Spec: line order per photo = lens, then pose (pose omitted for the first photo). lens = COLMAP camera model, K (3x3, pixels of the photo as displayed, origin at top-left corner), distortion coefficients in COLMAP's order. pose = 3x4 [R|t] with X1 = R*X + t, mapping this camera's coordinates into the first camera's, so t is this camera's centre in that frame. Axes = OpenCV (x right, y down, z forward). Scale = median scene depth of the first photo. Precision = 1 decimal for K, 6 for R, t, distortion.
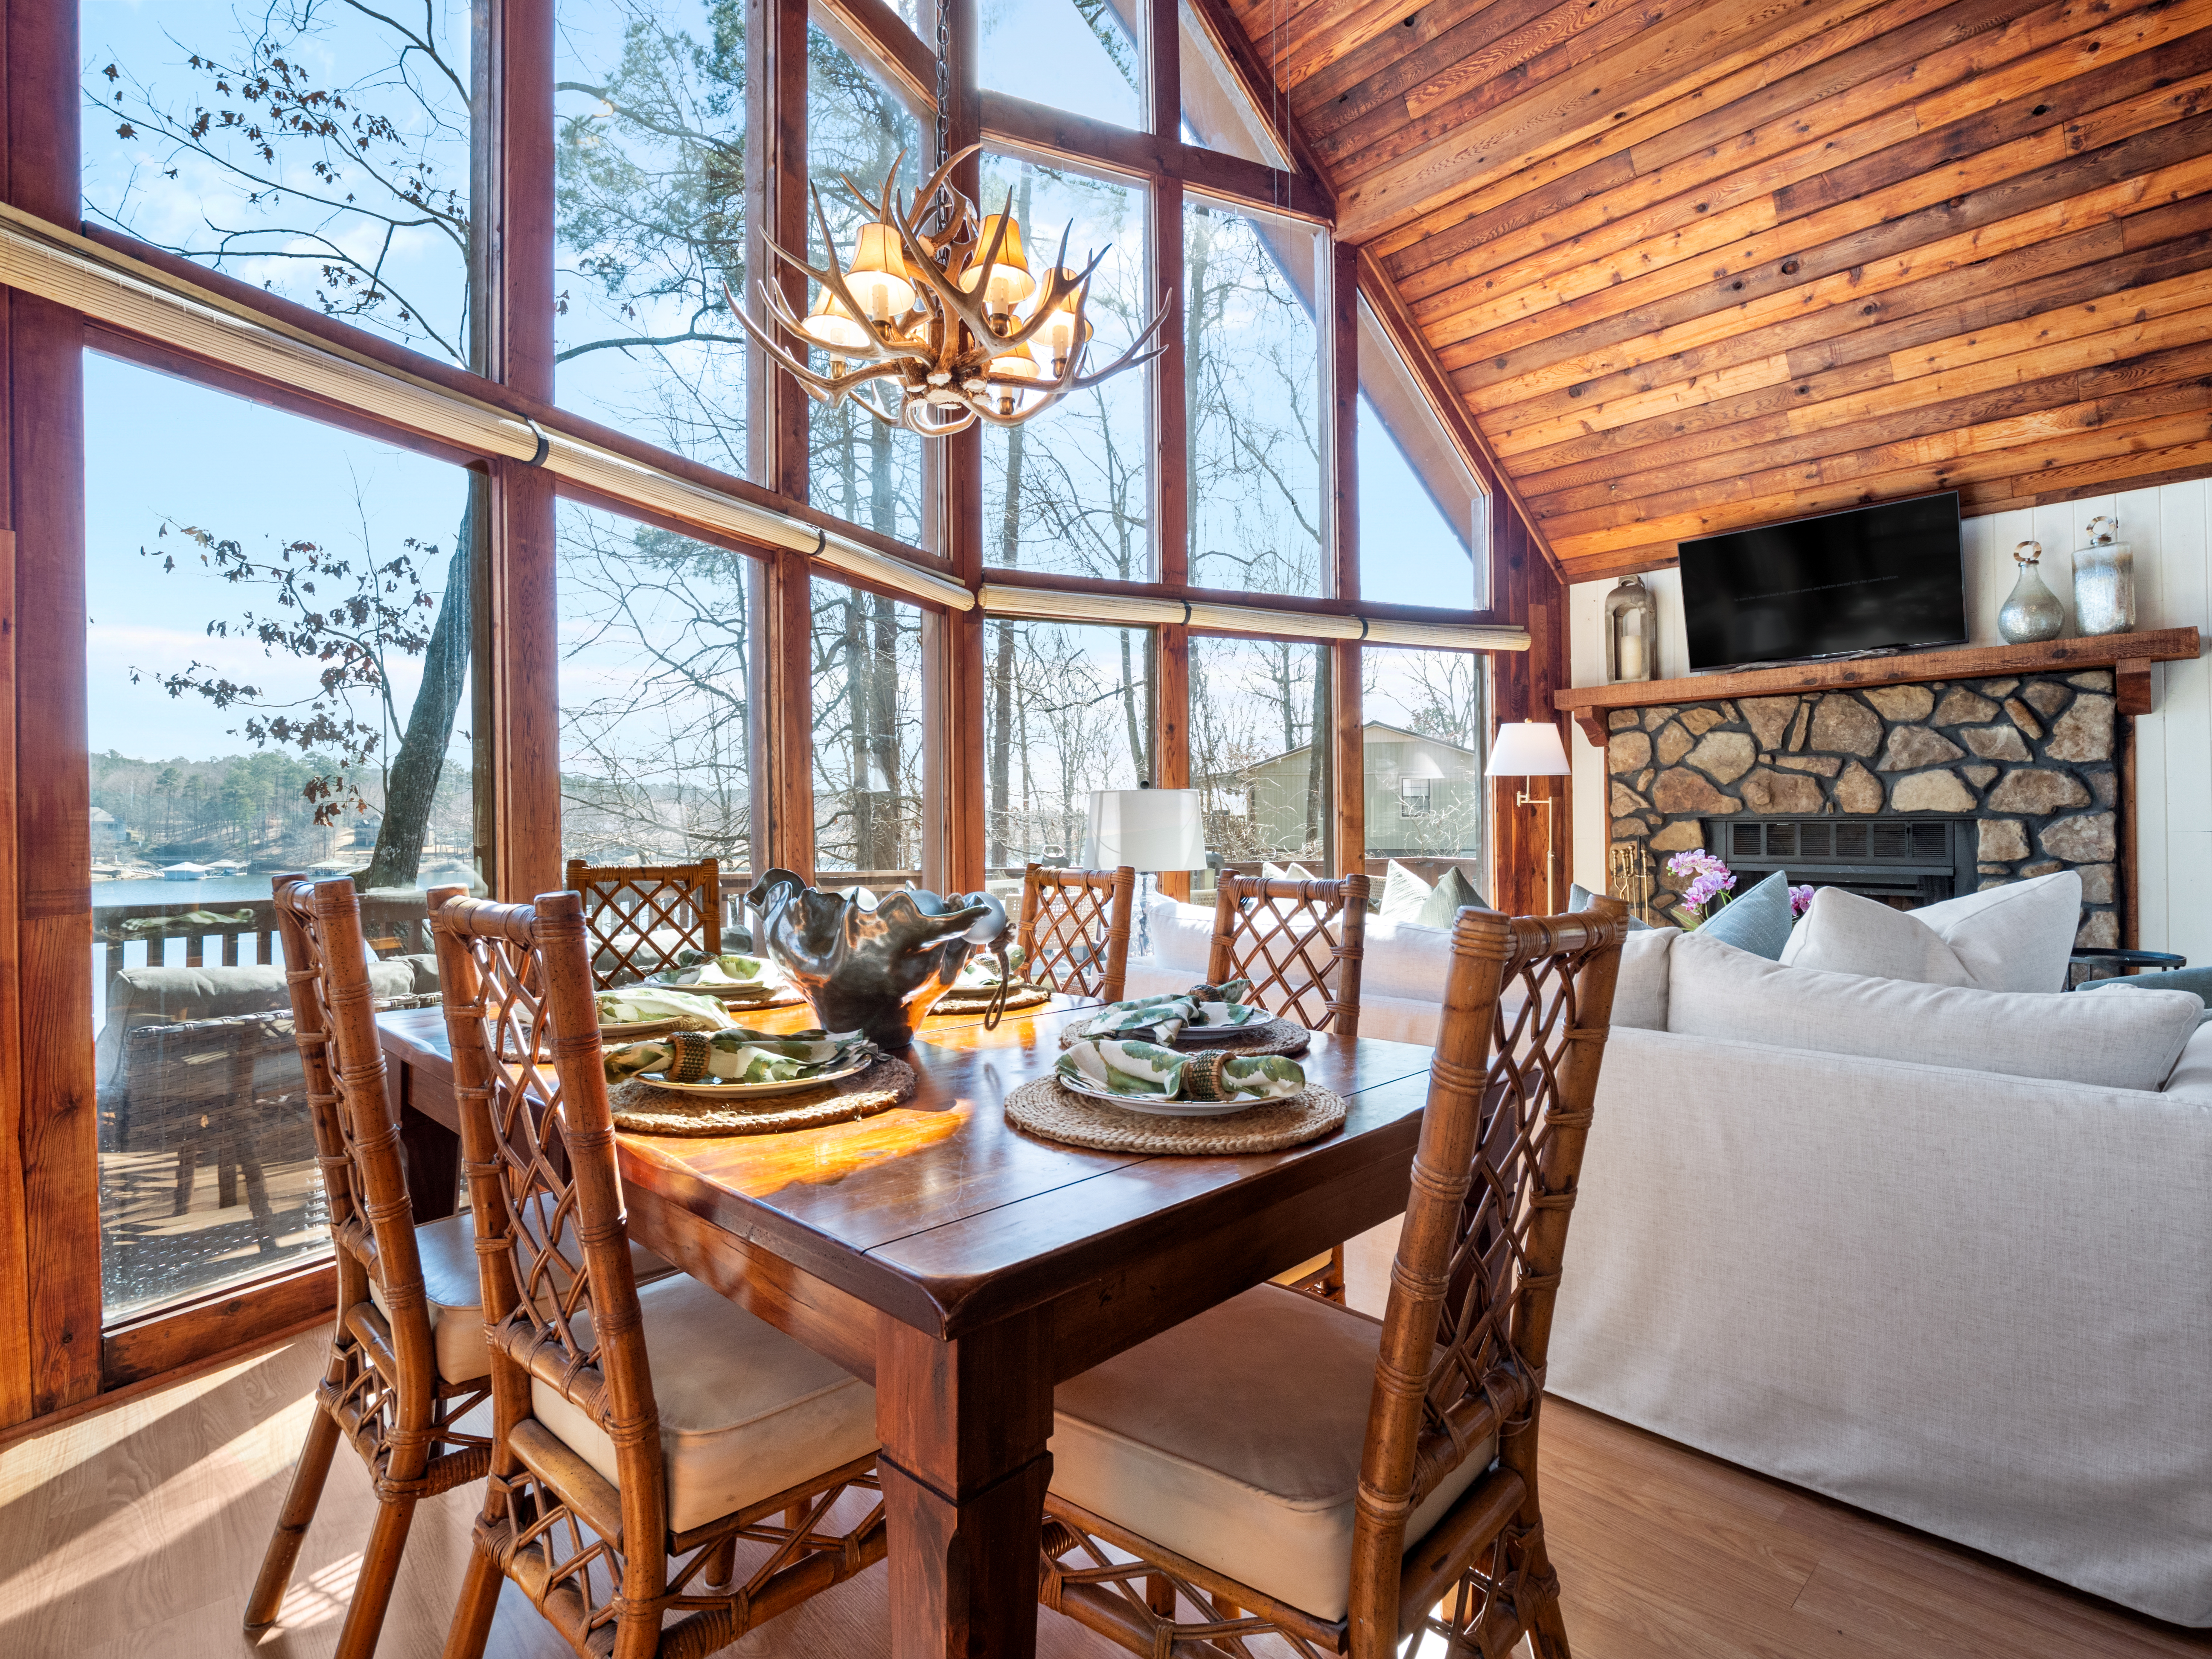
lens RADIAL K [[1077.2, 0, 1110.3], [0, 1077.2, 823.8], [0, 0, 1]] dist [-0.009907, -0.002700]
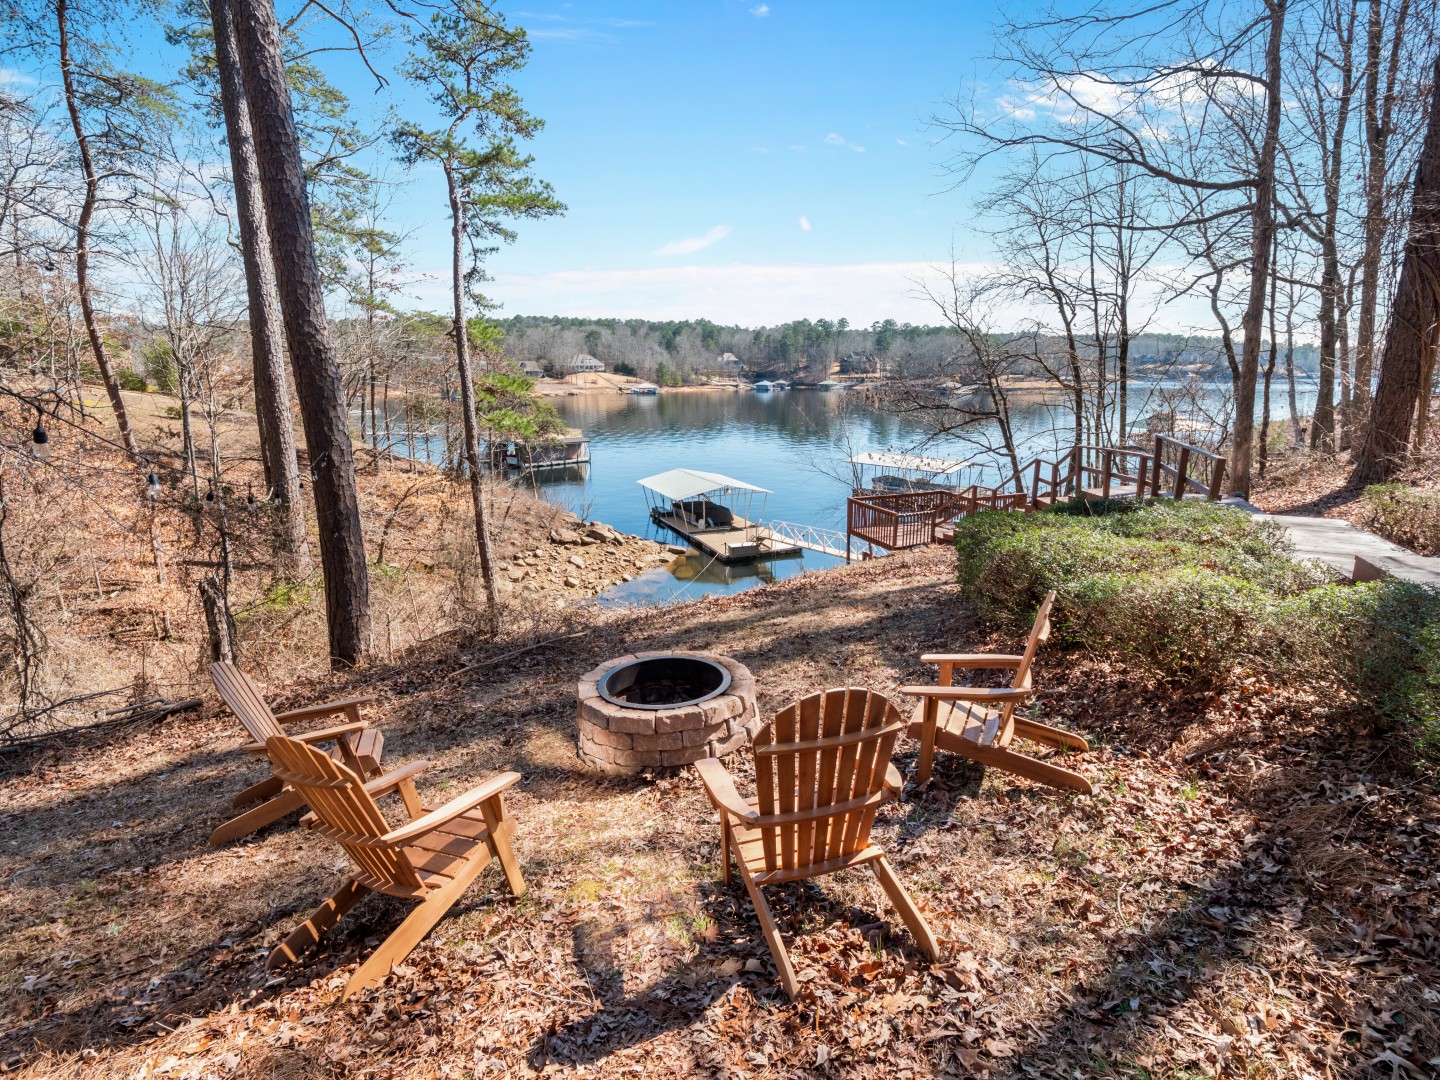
lens RADIAL K [[701.3, 0, 708.9], [0, 701.3, 534.0], [0, 0, 1]] dist [-0.009907, -0.002700]
pose [[0.701878, 0.159512, -0.694207, -0.893580], [0.008453, 0.972669, 0.232043, 0.586155], [0.712247, -0.168734, 0.681346, 1.237531]]
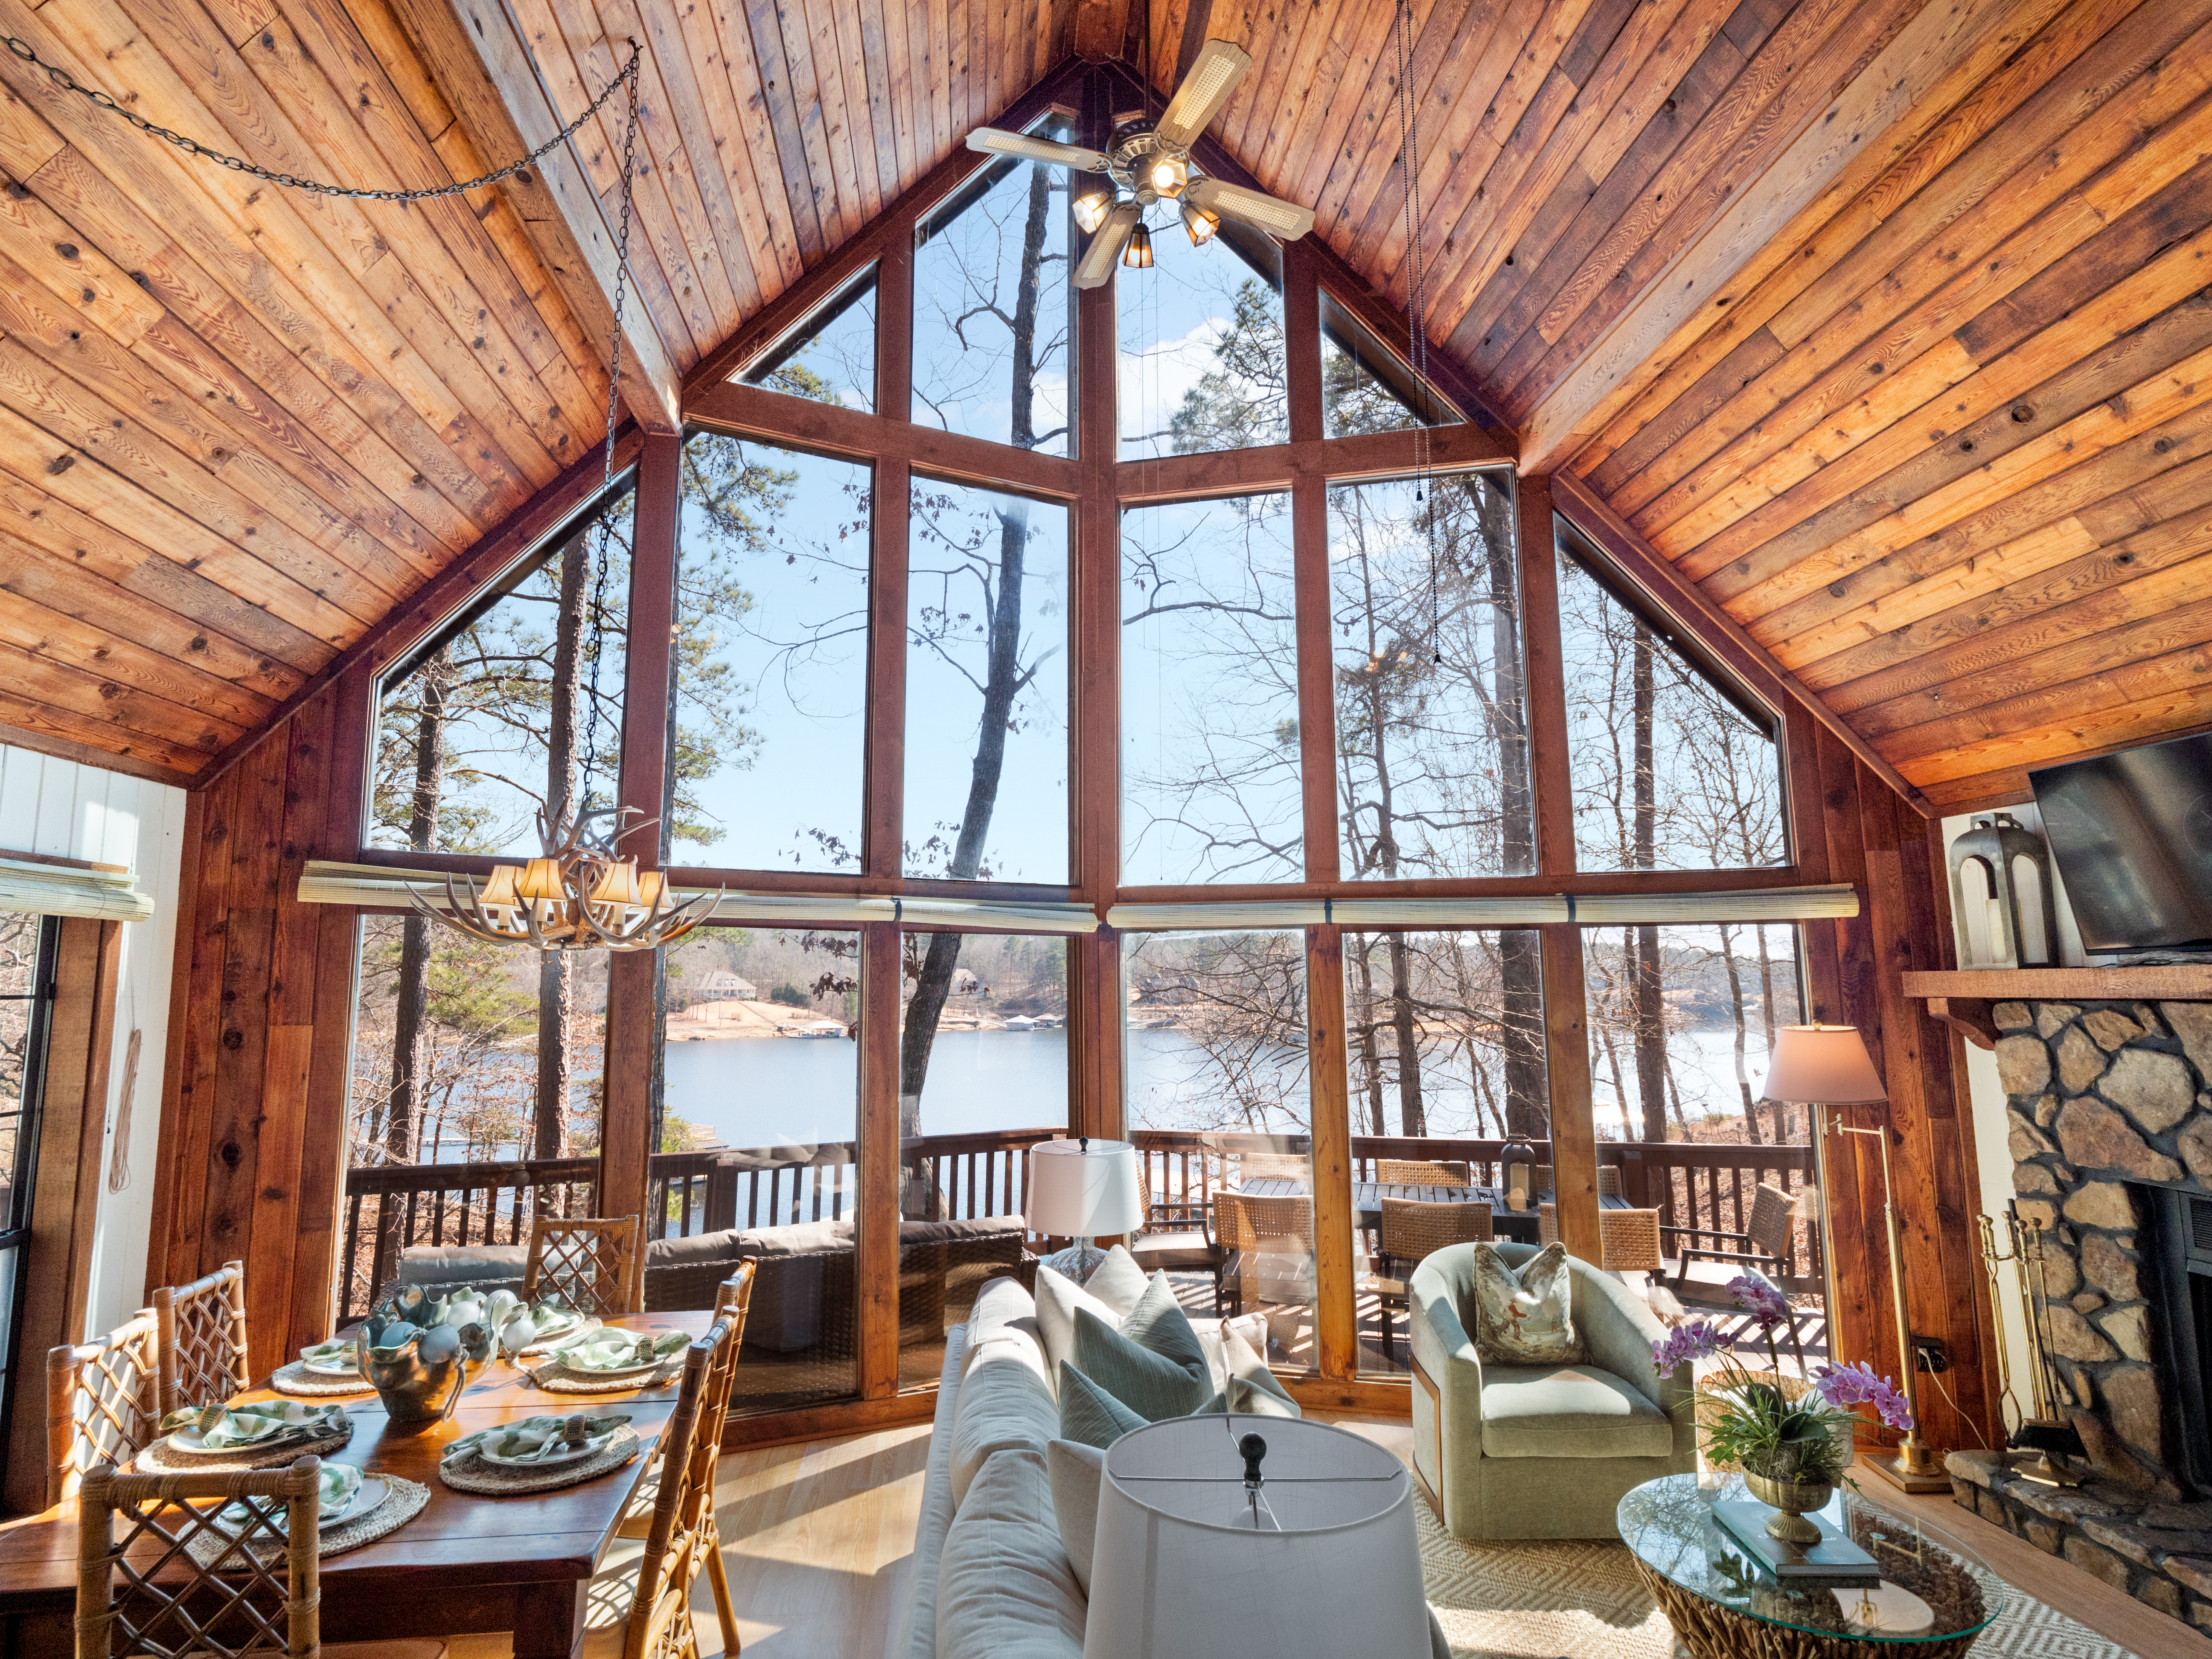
lens RADIAL K [[1176.9, 0, 1107.0], [0, 1176.9, 830.3], [0, 0, 1]] dist [-0.011456, 0.003533]
pose [[0.797989, -0.074935, -0.597995, 0.499407], [-0.002165, 0.991877, -0.127181, -0.125772], [0.602668, 0.102784, 0.791345, 0.047625]]
